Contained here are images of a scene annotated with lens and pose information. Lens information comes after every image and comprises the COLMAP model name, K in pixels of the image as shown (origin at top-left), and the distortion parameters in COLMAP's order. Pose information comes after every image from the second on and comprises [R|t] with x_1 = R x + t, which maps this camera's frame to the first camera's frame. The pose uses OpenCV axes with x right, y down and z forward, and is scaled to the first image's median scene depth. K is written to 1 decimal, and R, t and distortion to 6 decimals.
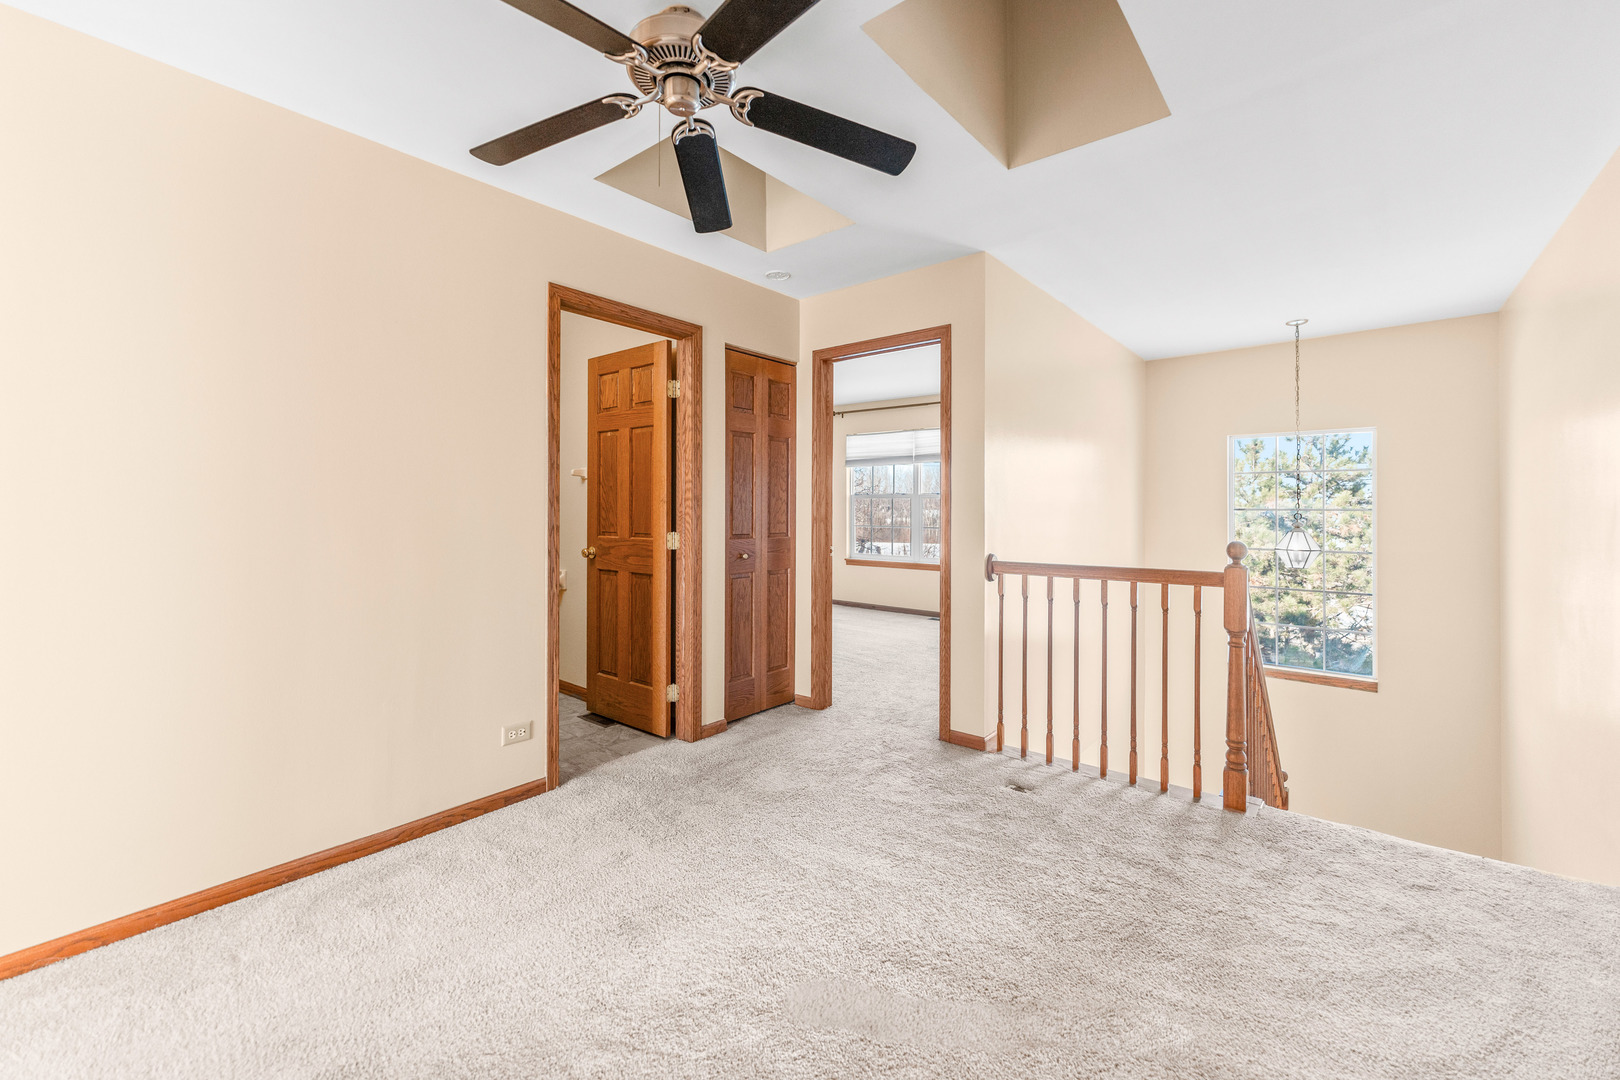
lens RADIAL K [[641.2, 0, 806.1], [0, 641.2, 506.3], [0, 0, 1]] dist [0.000846, 0.000100]
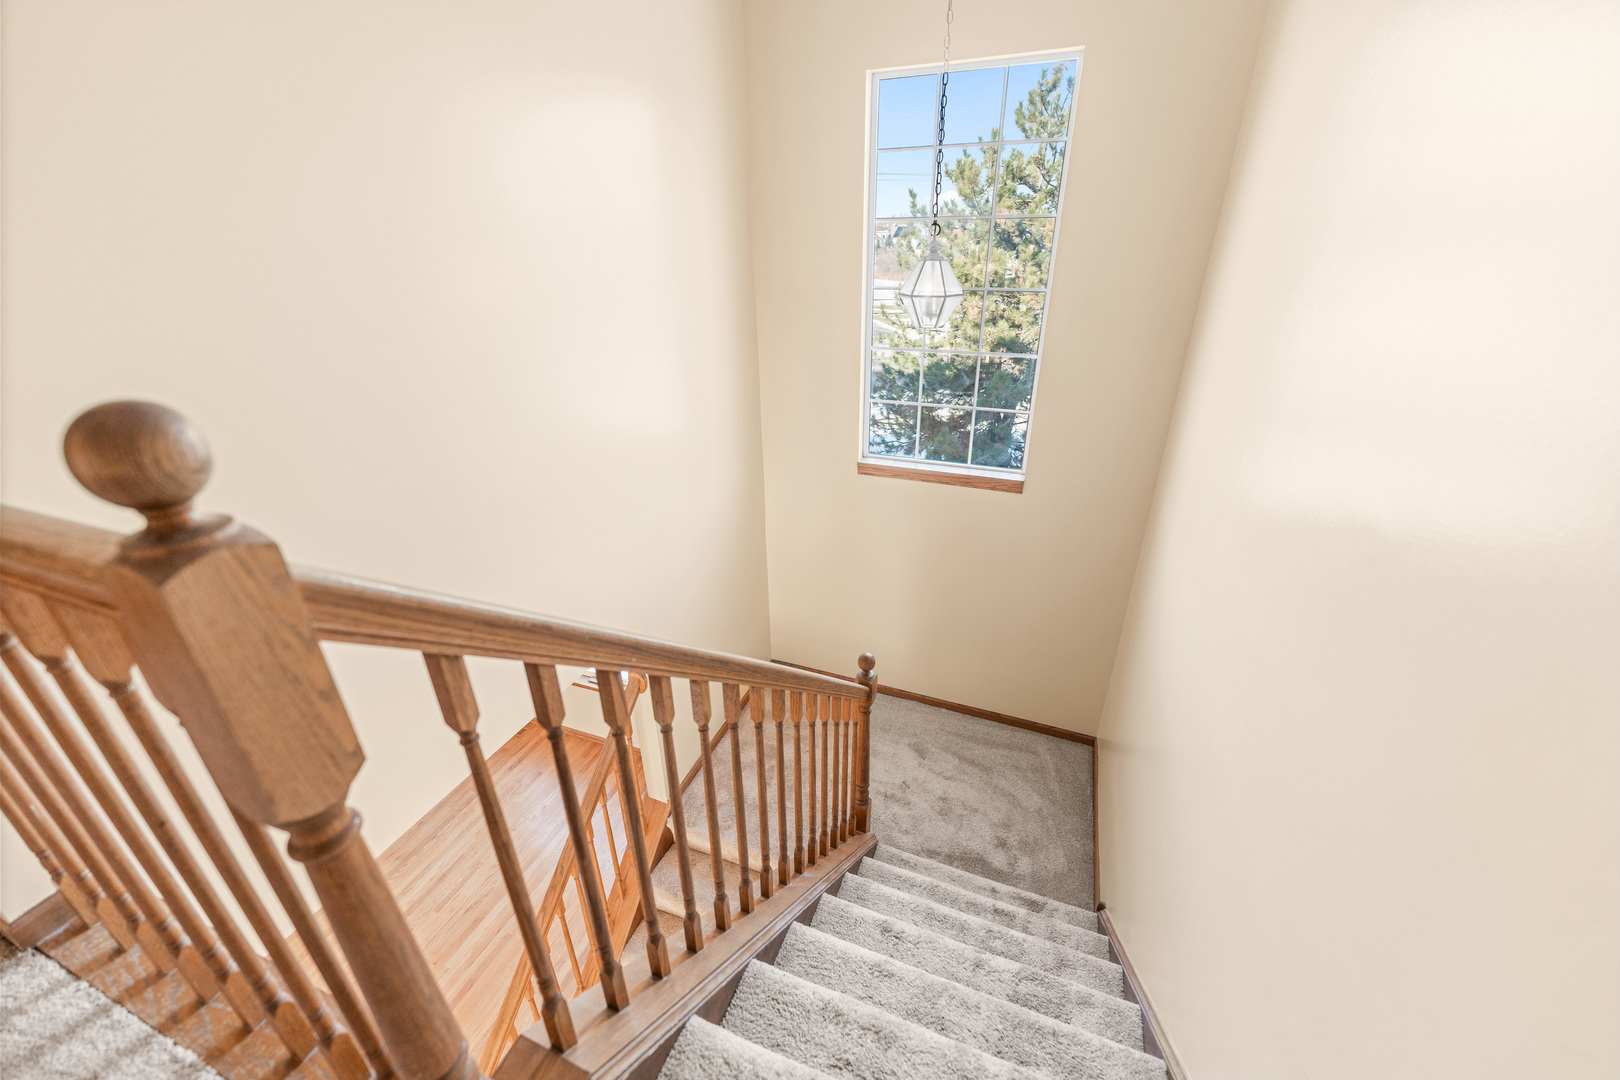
lens RADIAL K [[651.7, 0, 808.1], [0, 651.7, 546.9], [0, 0, 1]] dist [0.000618, 0.000129]
pose [[0.939502, -0.163965, 0.300751, 0.109378], [0.014175, 0.895853, 0.444125, 0.002202], [-0.342249, -0.412993, 0.843980, 0.109658]]
